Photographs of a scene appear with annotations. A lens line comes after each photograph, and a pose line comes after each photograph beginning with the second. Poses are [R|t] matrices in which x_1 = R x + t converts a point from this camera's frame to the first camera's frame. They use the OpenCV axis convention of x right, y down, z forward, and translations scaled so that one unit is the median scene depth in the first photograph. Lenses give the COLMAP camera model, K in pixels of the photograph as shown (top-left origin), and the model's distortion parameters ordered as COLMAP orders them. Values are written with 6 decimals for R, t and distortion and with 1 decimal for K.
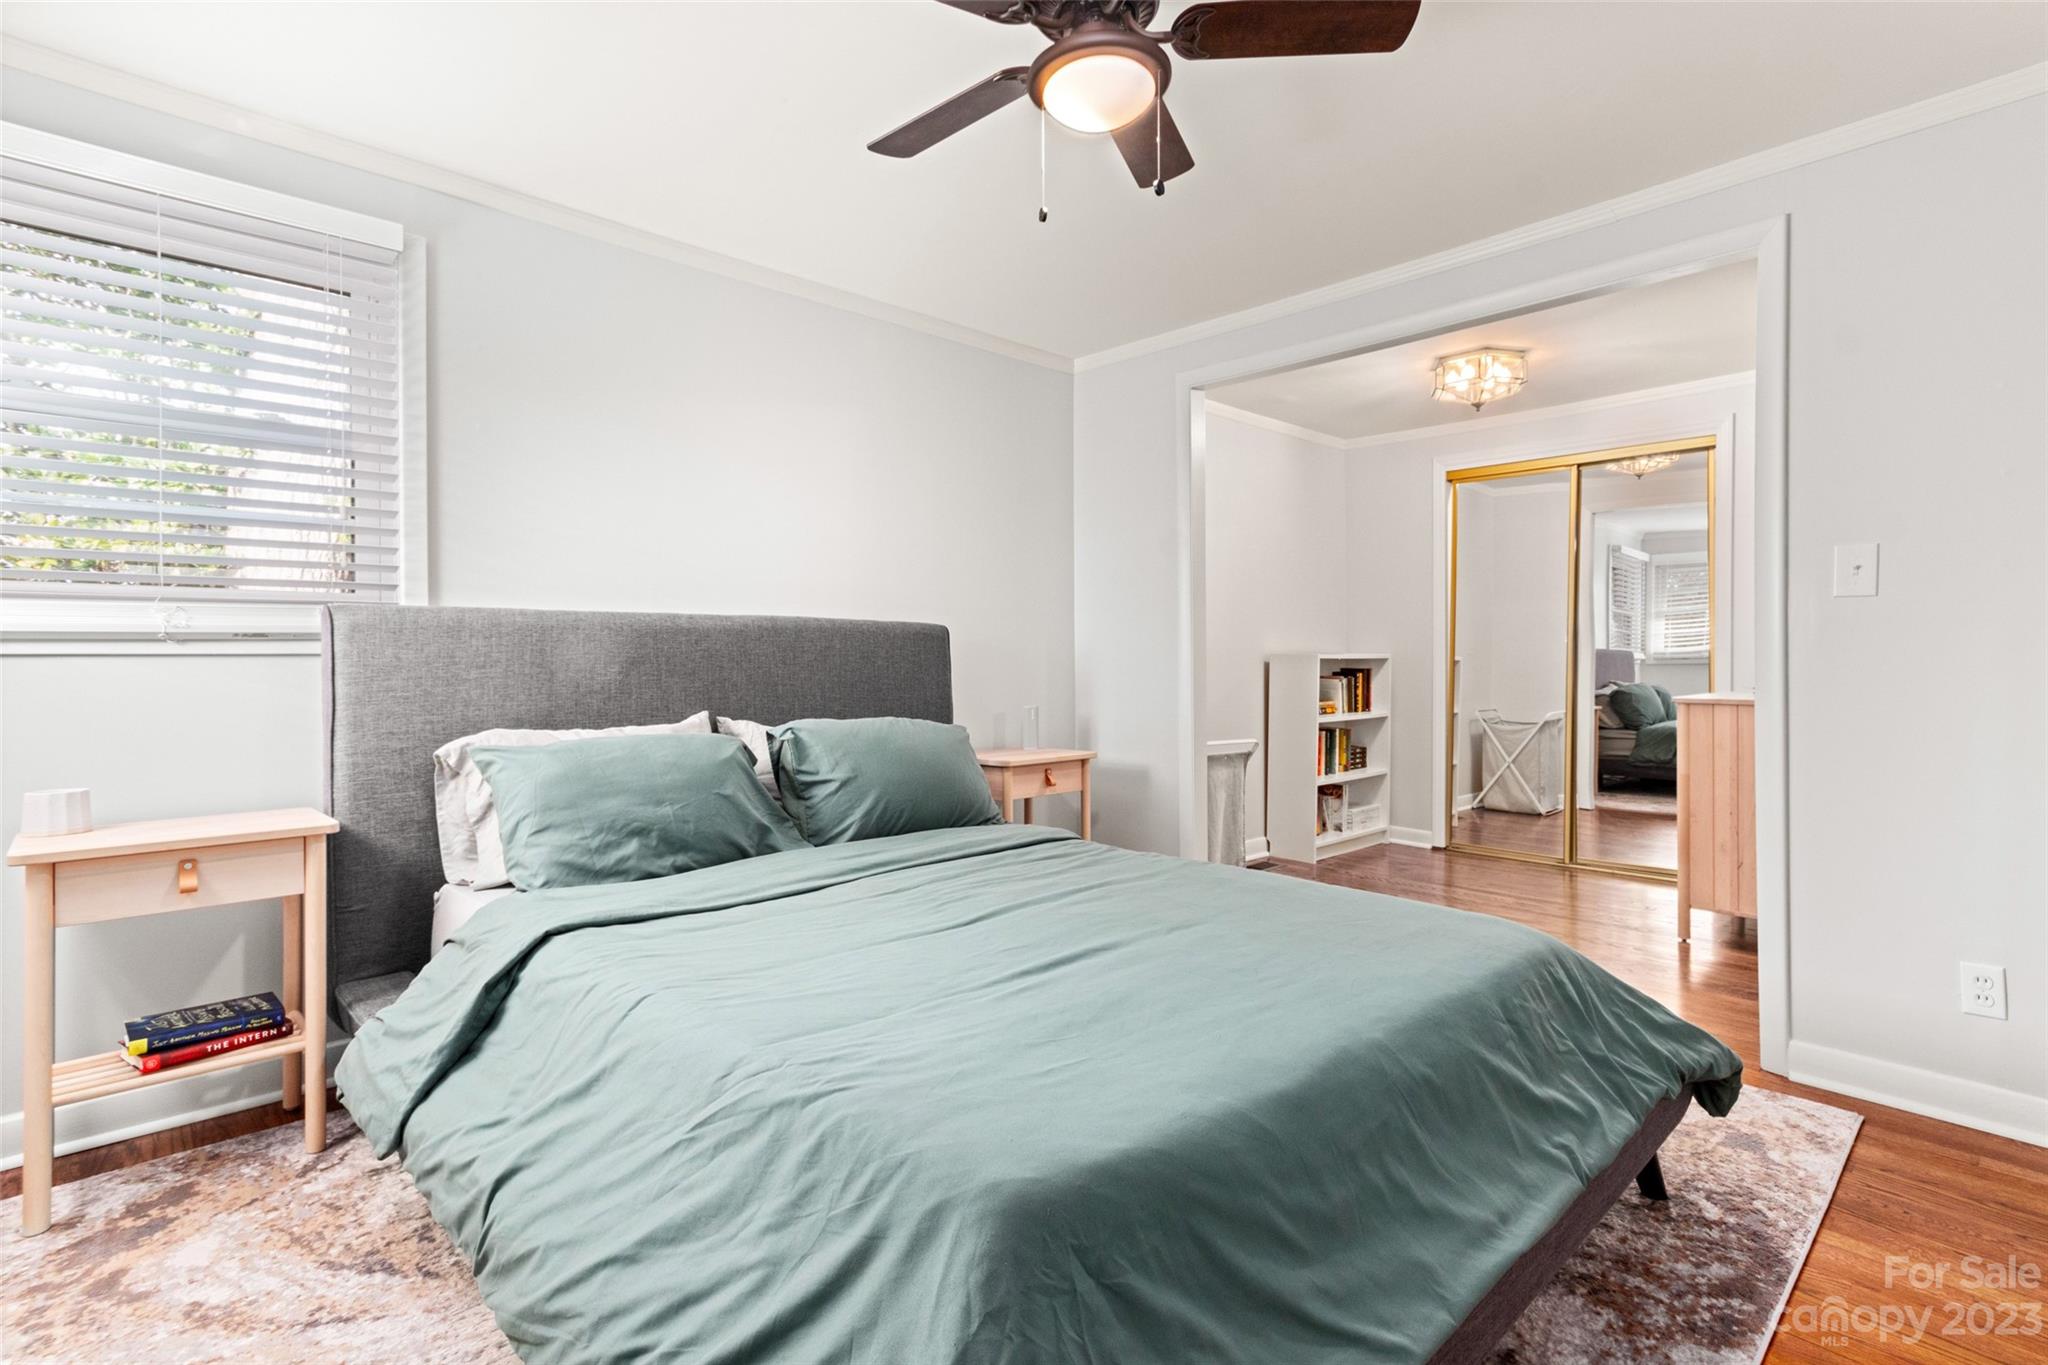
lens RADIAL K [[973.7, 0, 1034.4], [0, 973.7, 666.0], [0, 0, 1]] dist [0.005039, 0.001076]
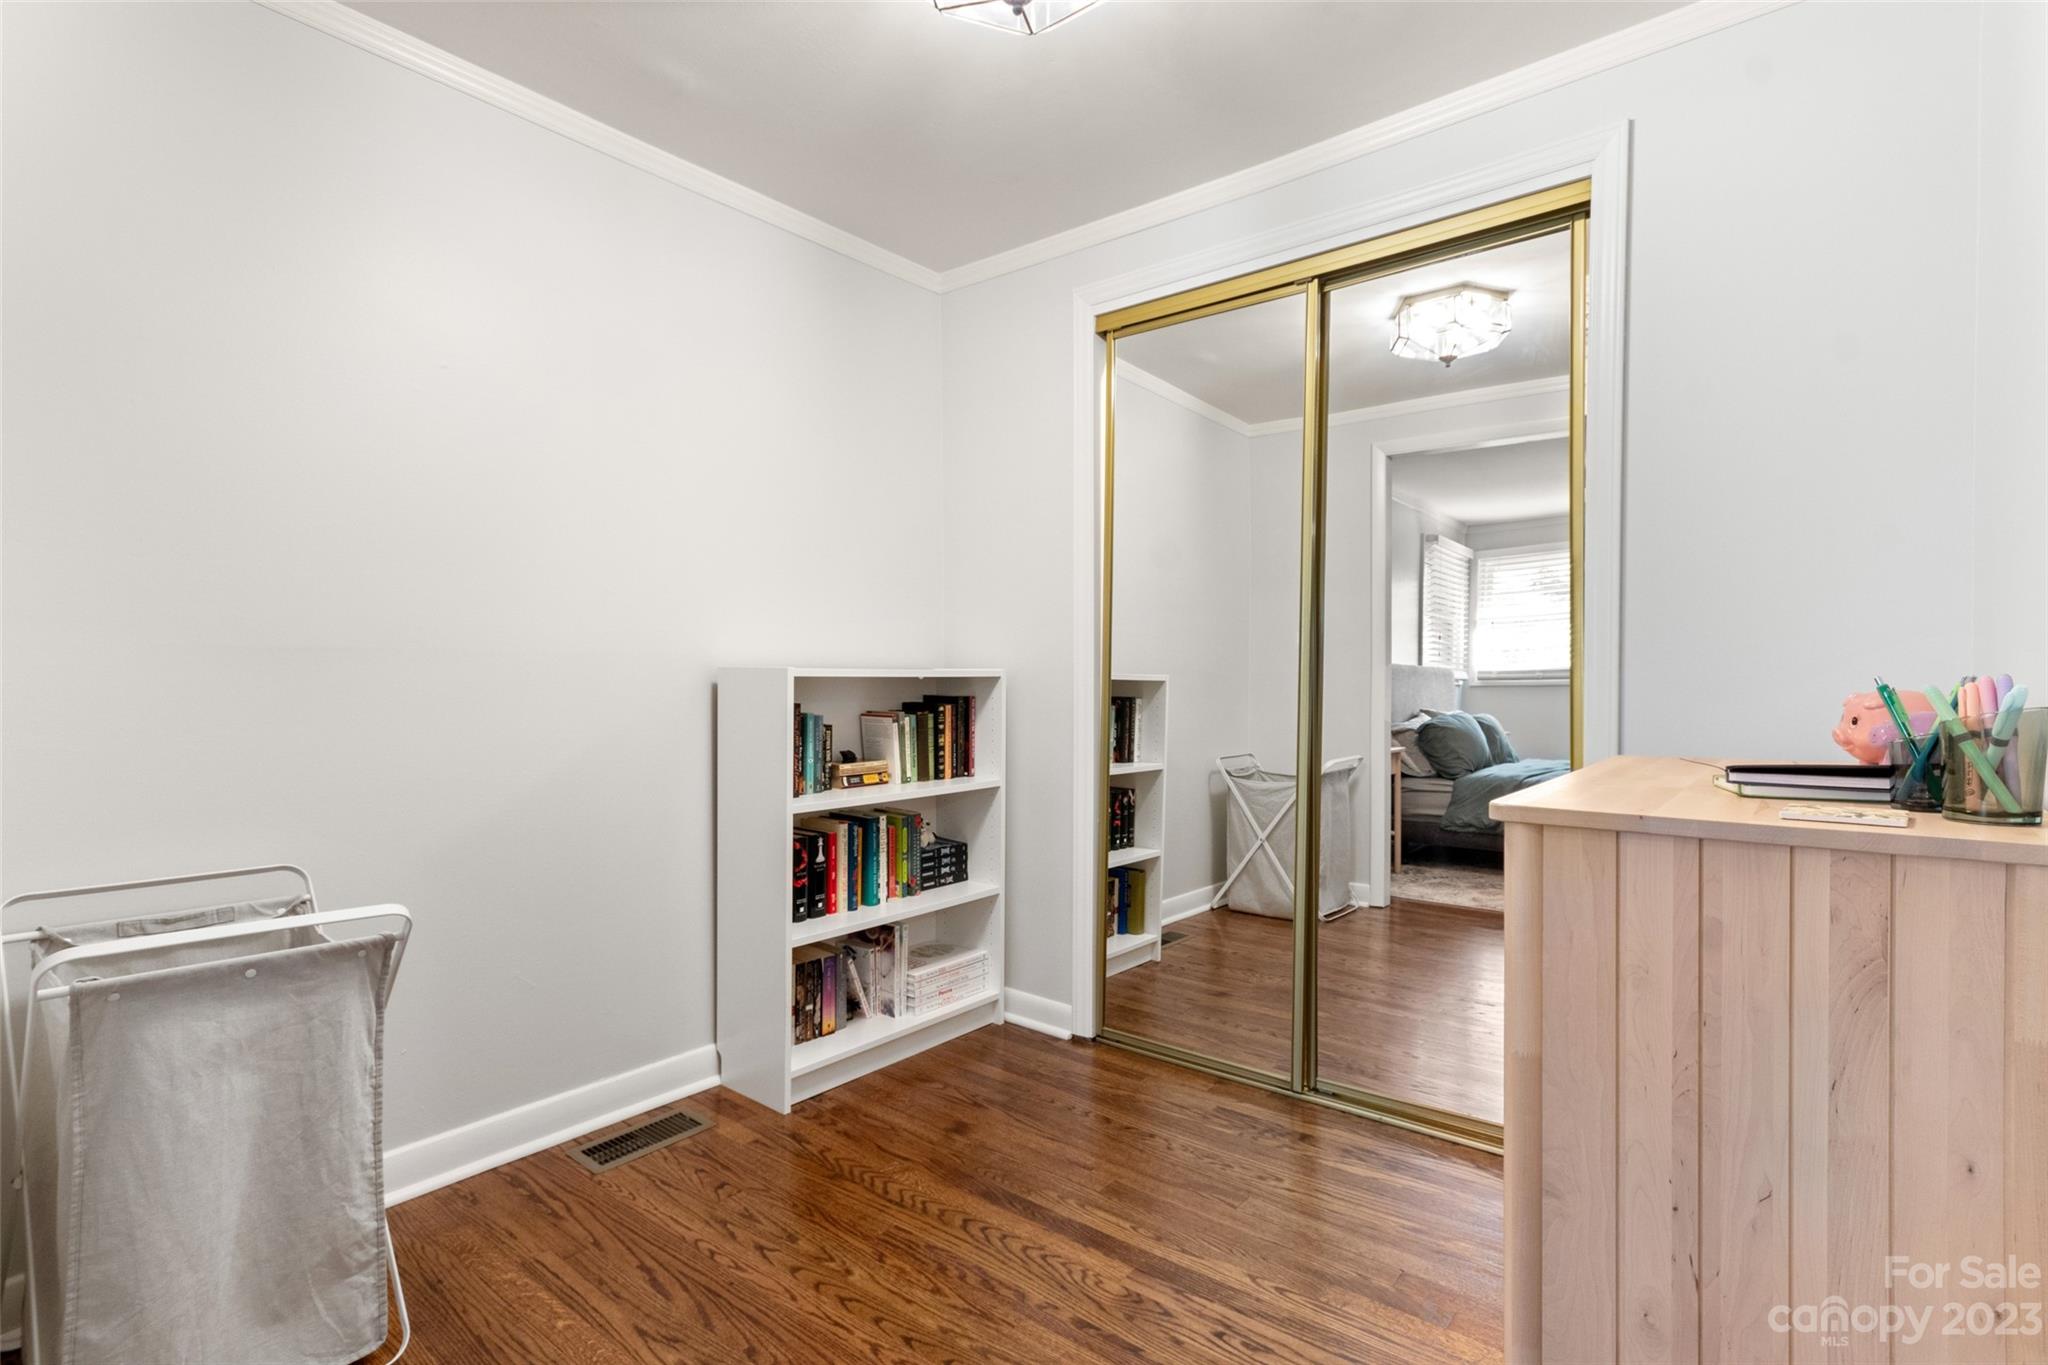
lens RADIAL K [[957.8, 0, 1028.1], [0, 957.8, 682.0], [0, 0, 1]] dist [0.002050, 0.000243]
pose [[0.992814, 0.006936, 0.119465, 0.309946], [-0.007387, 0.999967, 0.003335, -0.007003], [-0.119438, -0.004193, 0.992833, 0.472425]]
